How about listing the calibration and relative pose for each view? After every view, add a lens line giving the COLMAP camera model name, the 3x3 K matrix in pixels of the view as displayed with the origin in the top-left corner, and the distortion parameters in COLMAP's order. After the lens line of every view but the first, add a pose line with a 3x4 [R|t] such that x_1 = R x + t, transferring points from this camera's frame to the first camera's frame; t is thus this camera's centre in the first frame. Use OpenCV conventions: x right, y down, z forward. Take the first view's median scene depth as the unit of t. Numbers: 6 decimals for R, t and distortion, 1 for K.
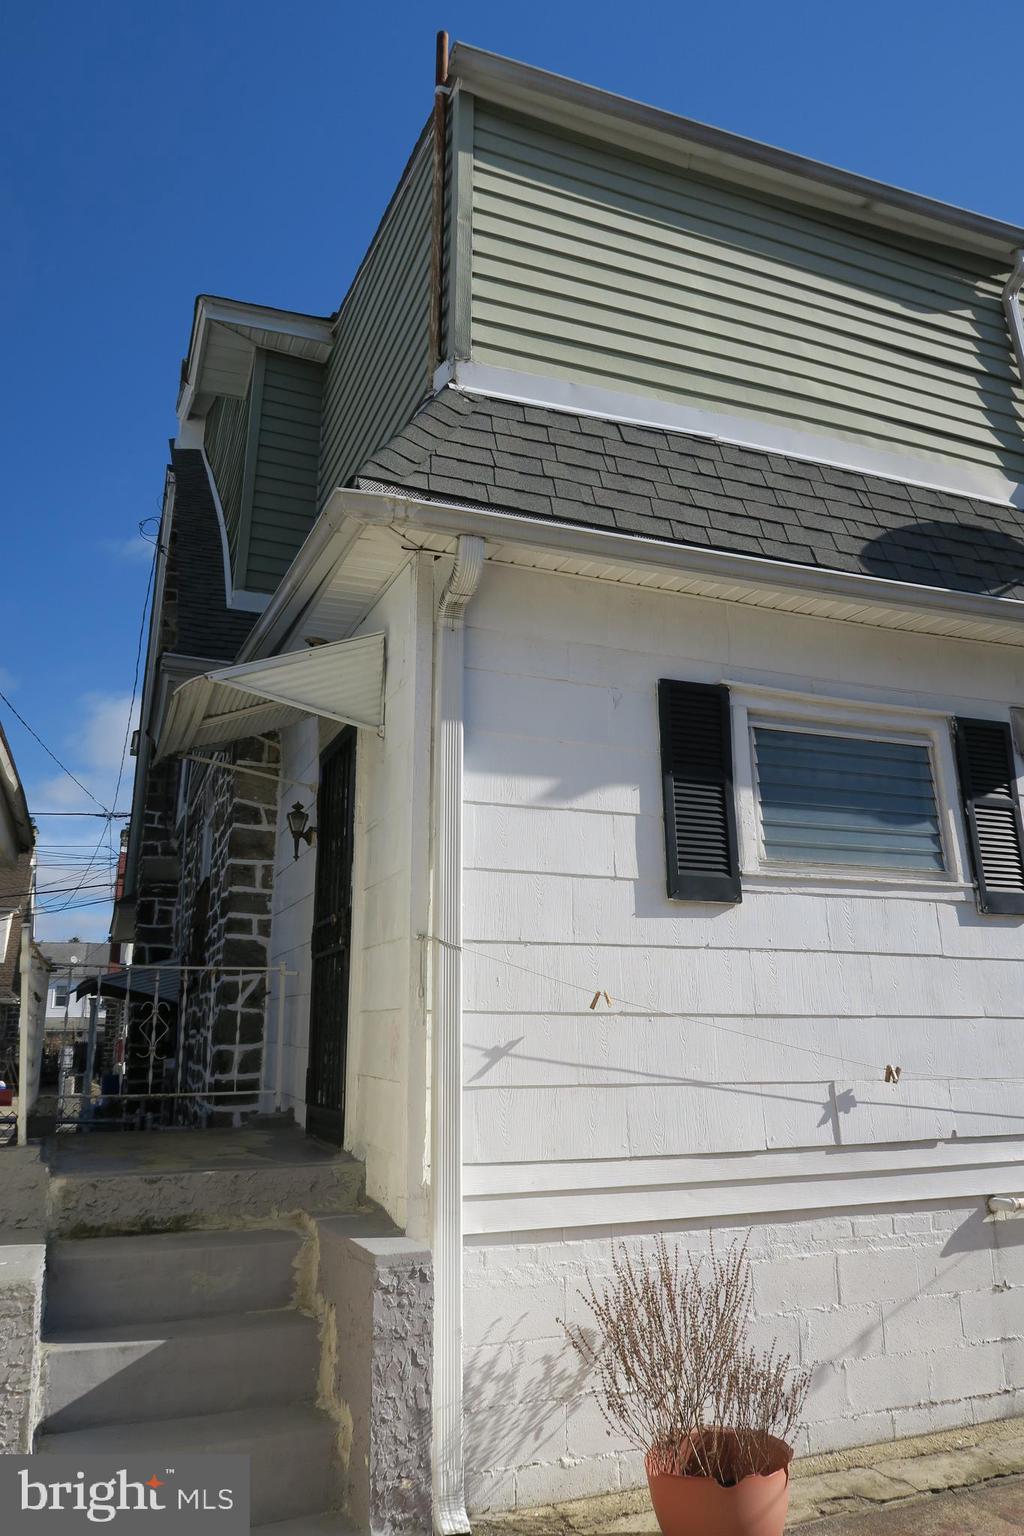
lens RADIAL K [[1062.1, 0, 514.6], [0, 1062.1, 797.4], [0, 0, 1]] dist [-0.008410, -0.001245]
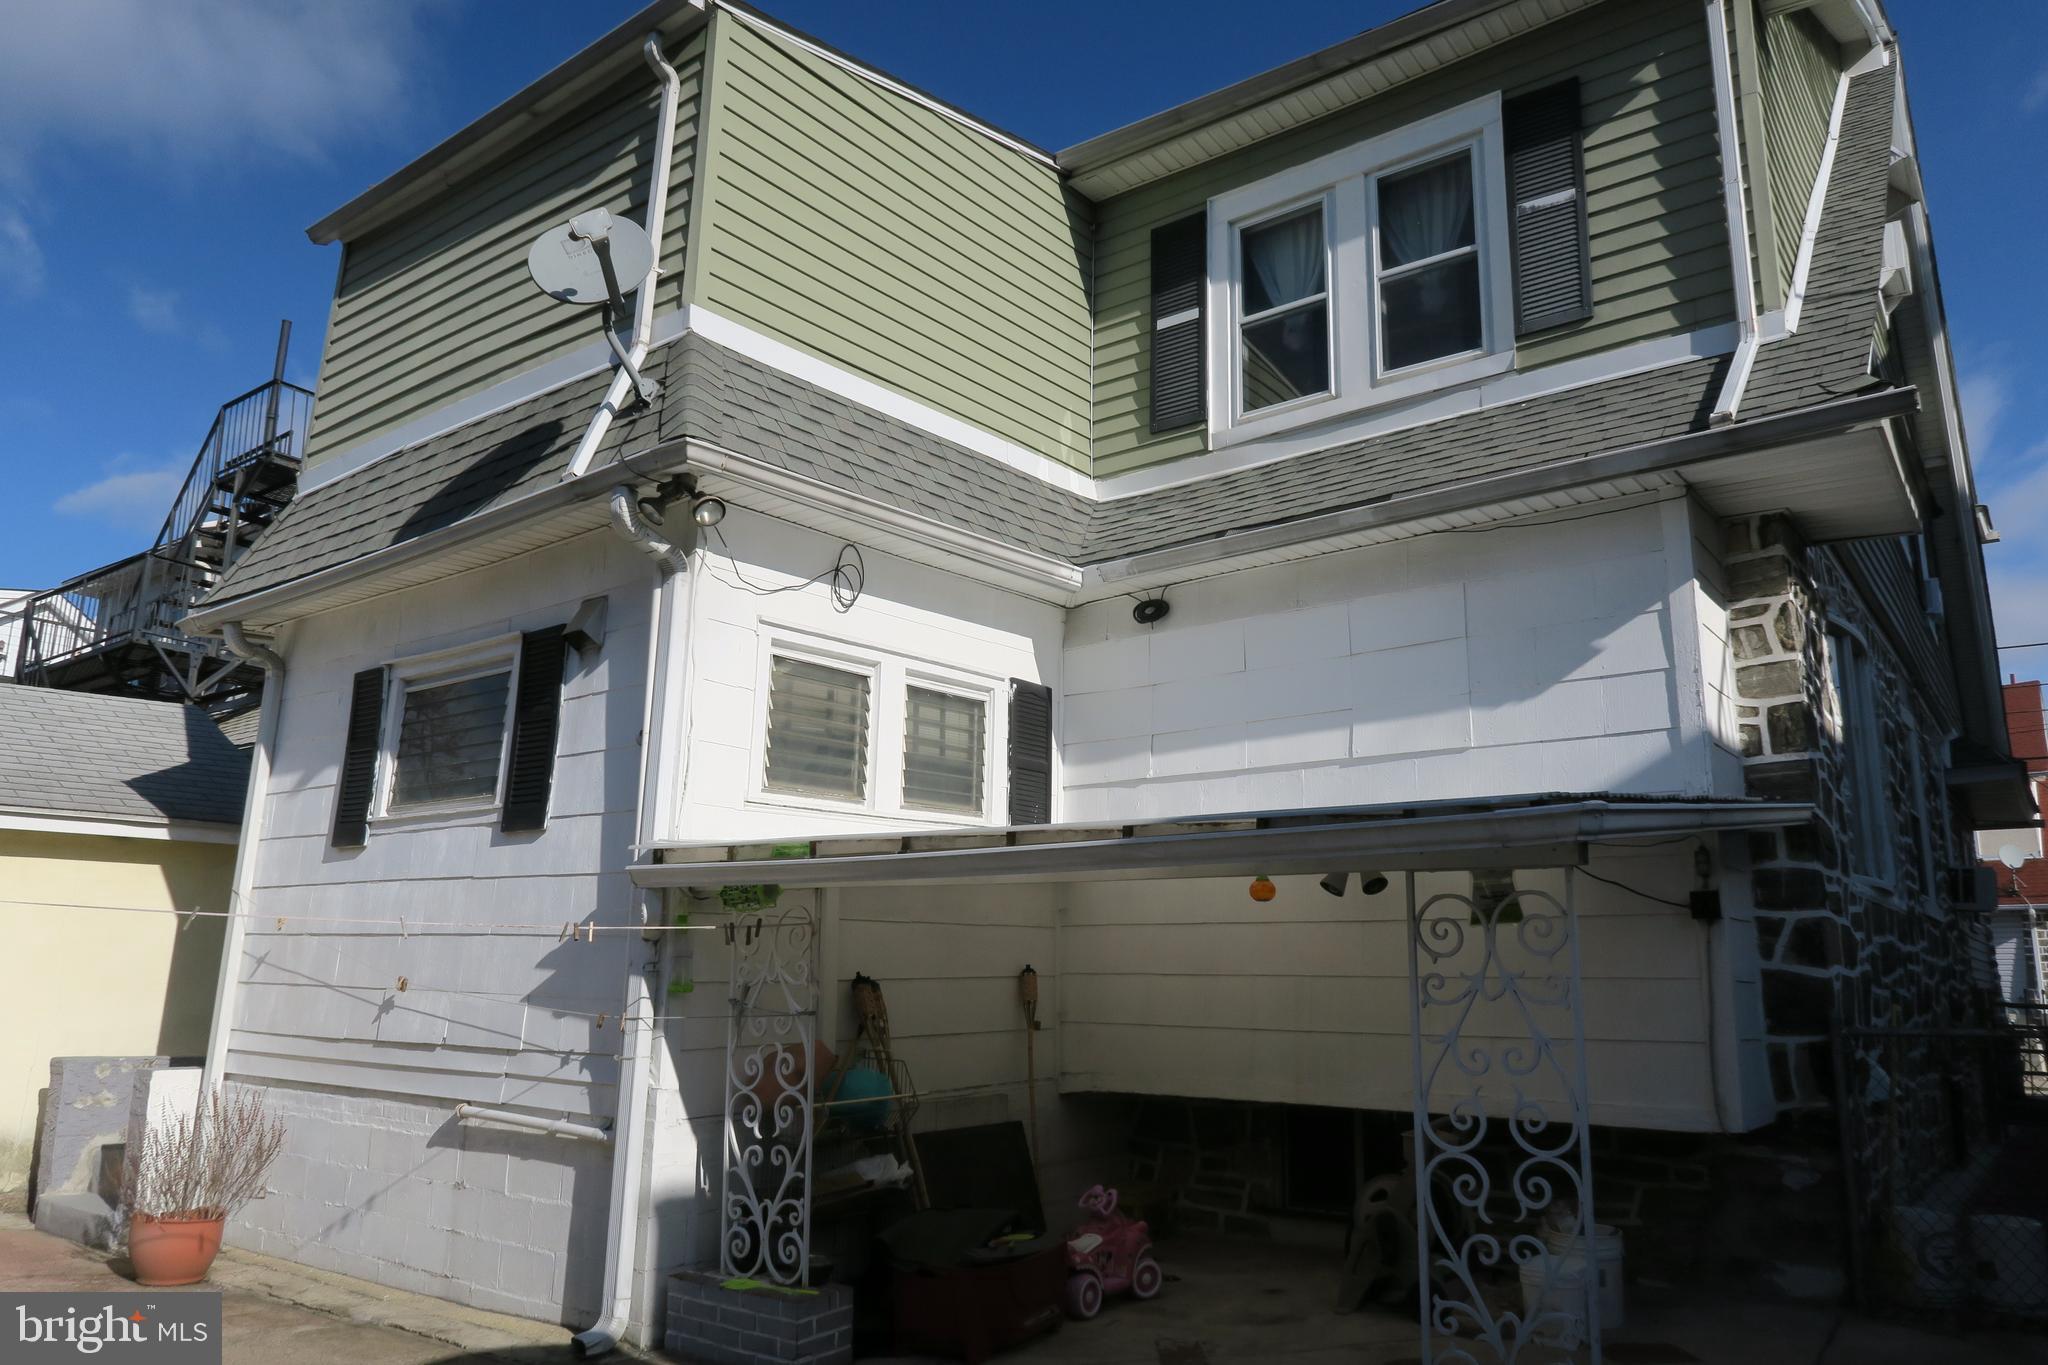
lens RADIAL K [[1410.3, 0, 1029.2], [0, 1410.3, 695.9], [0, 0, 1]] dist [-0.035419, 0.017965]
pose [[0.519153, -0.149806, -0.841450, 2.045680], [0.186964, 0.980580, -0.059224, 0.171877], [0.833981, -0.126575, 0.537079, 0.794331]]
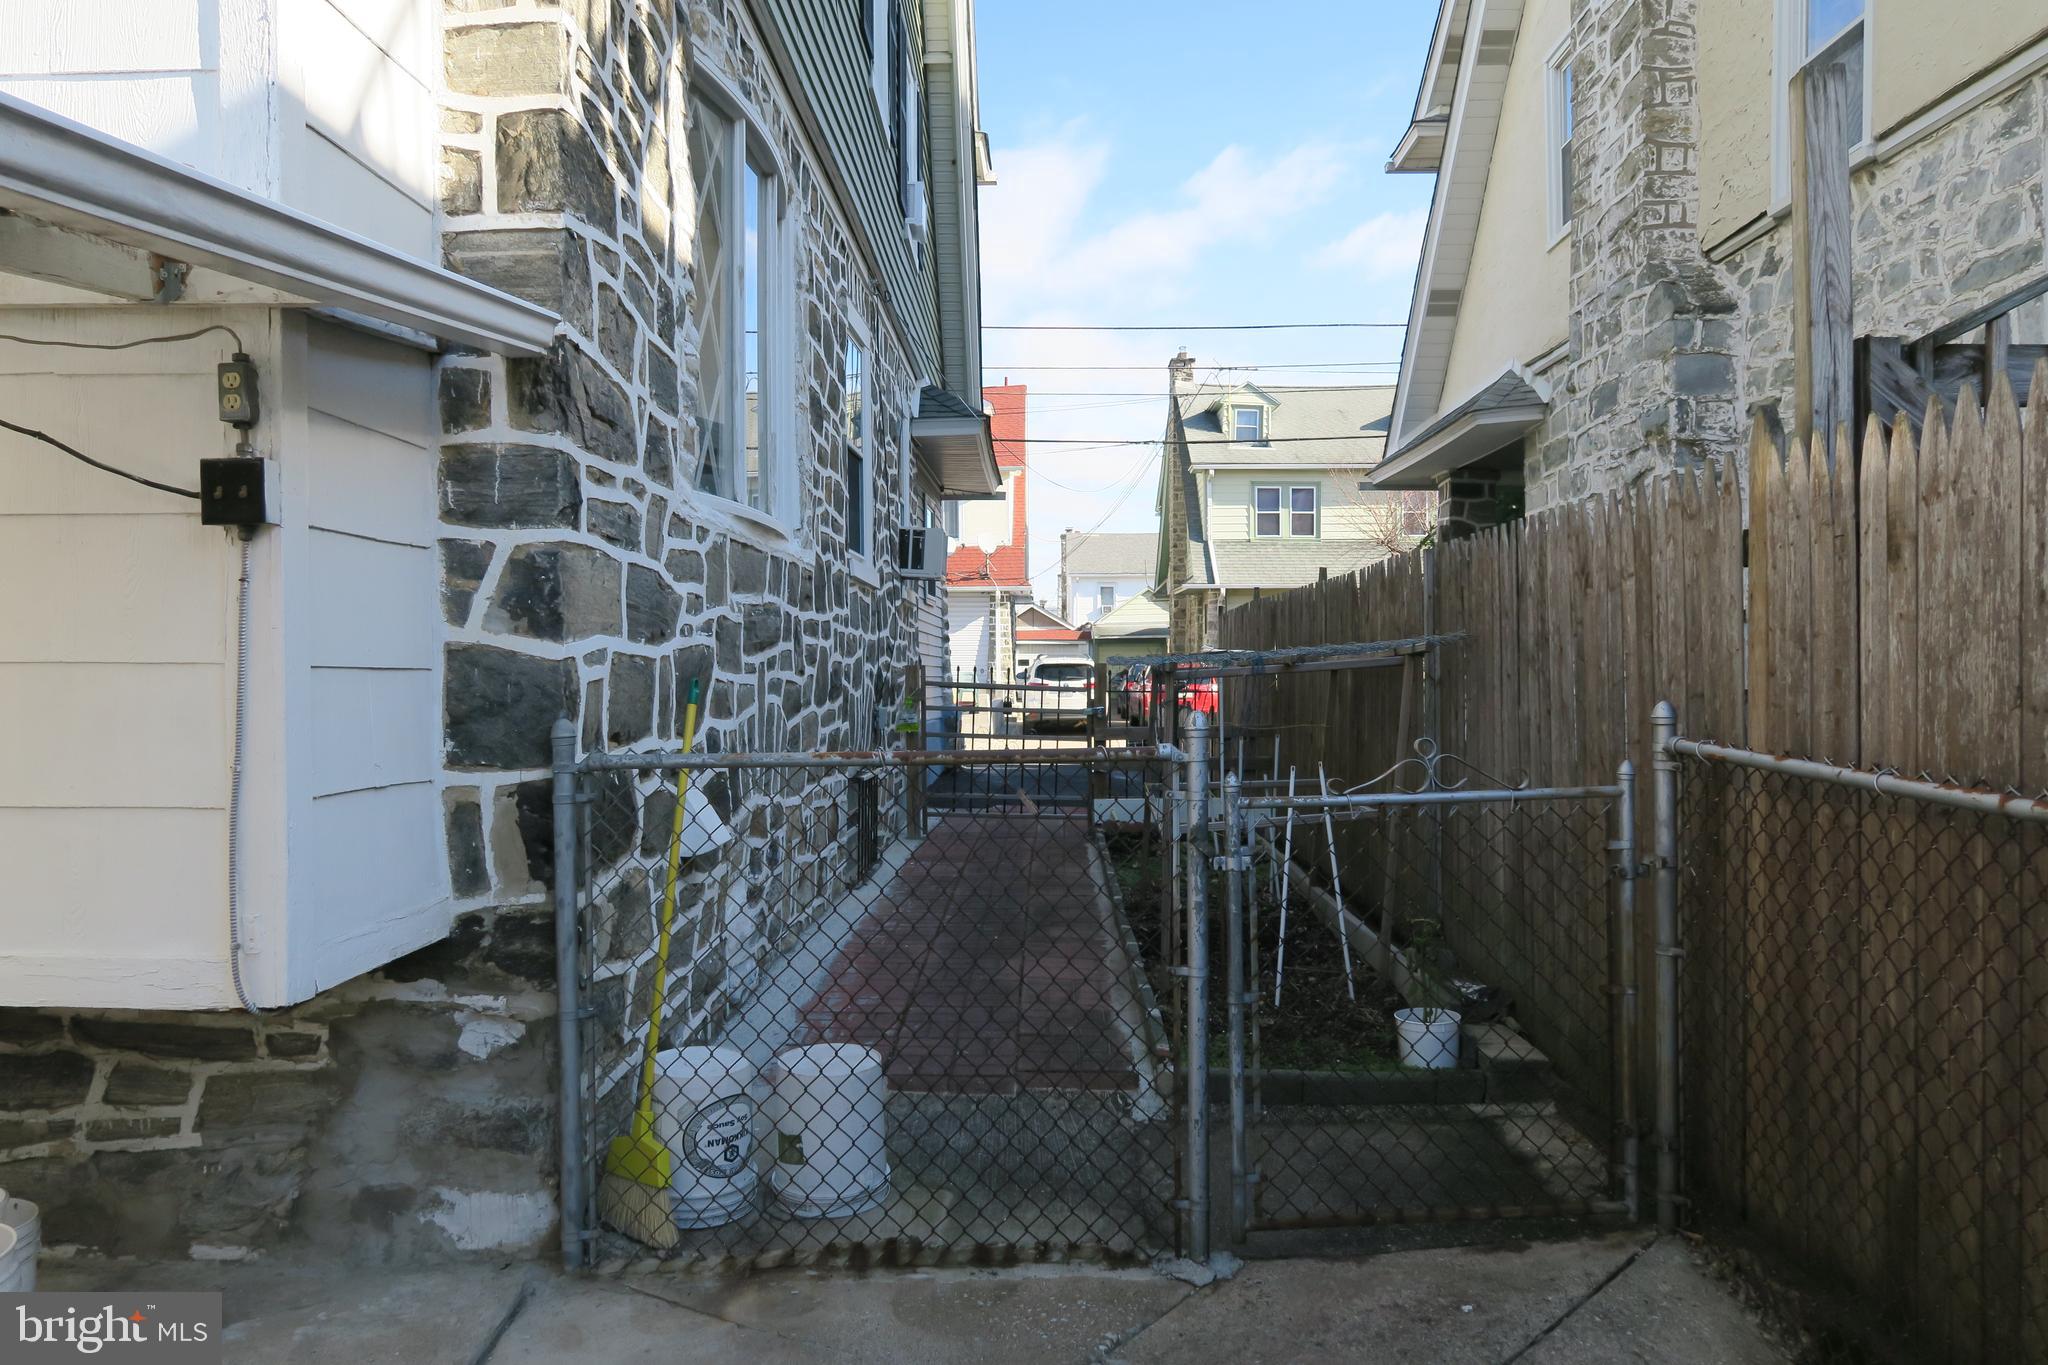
lens RADIAL K [[1385.6, 0, 1024.0], [0, 1385.6, 682.5], [0, 0, 1]] dist [0.001788, 0.001770]
pose [[0.923453, 0.019293, -0.383227, 1.740105], [0.080525, 0.966751, 0.242708, 0.370626], [0.375167, -0.254989, 0.891196, 1.616455]]
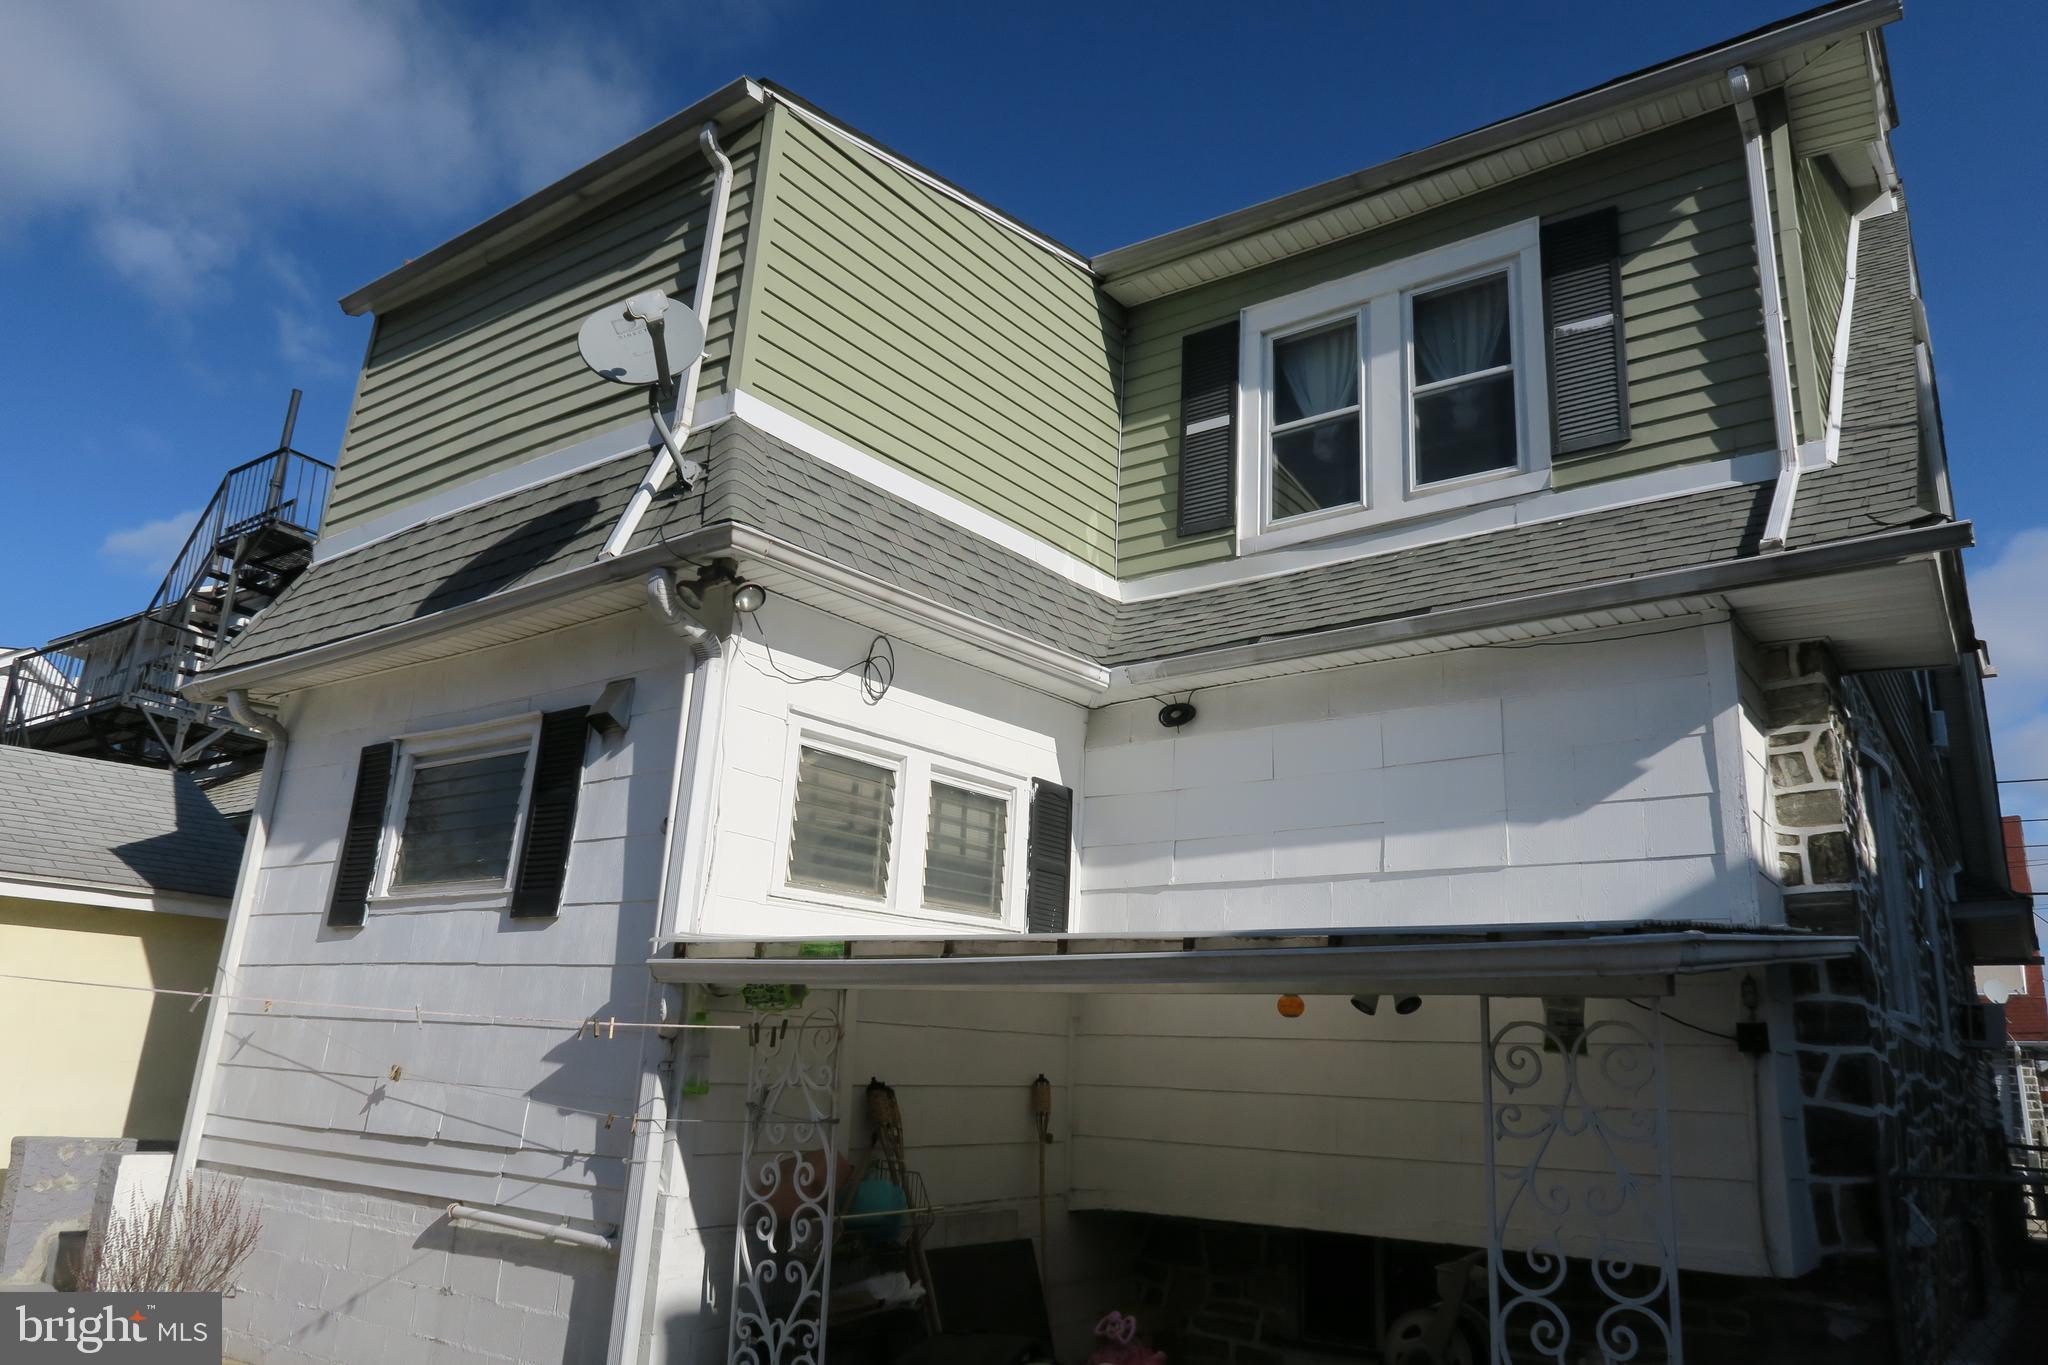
lens RADIAL K [[1410.3, 0, 1029.2], [0, 1410.3, 695.9], [0, 0, 1]] dist [-0.035419, 0.017965]
pose [[0.540031, -0.187304, -0.820539, 1.990915], [0.151344, 0.980642, -0.124245, 0.156924], [0.827926, -0.057087, 0.557924, 0.759134]]
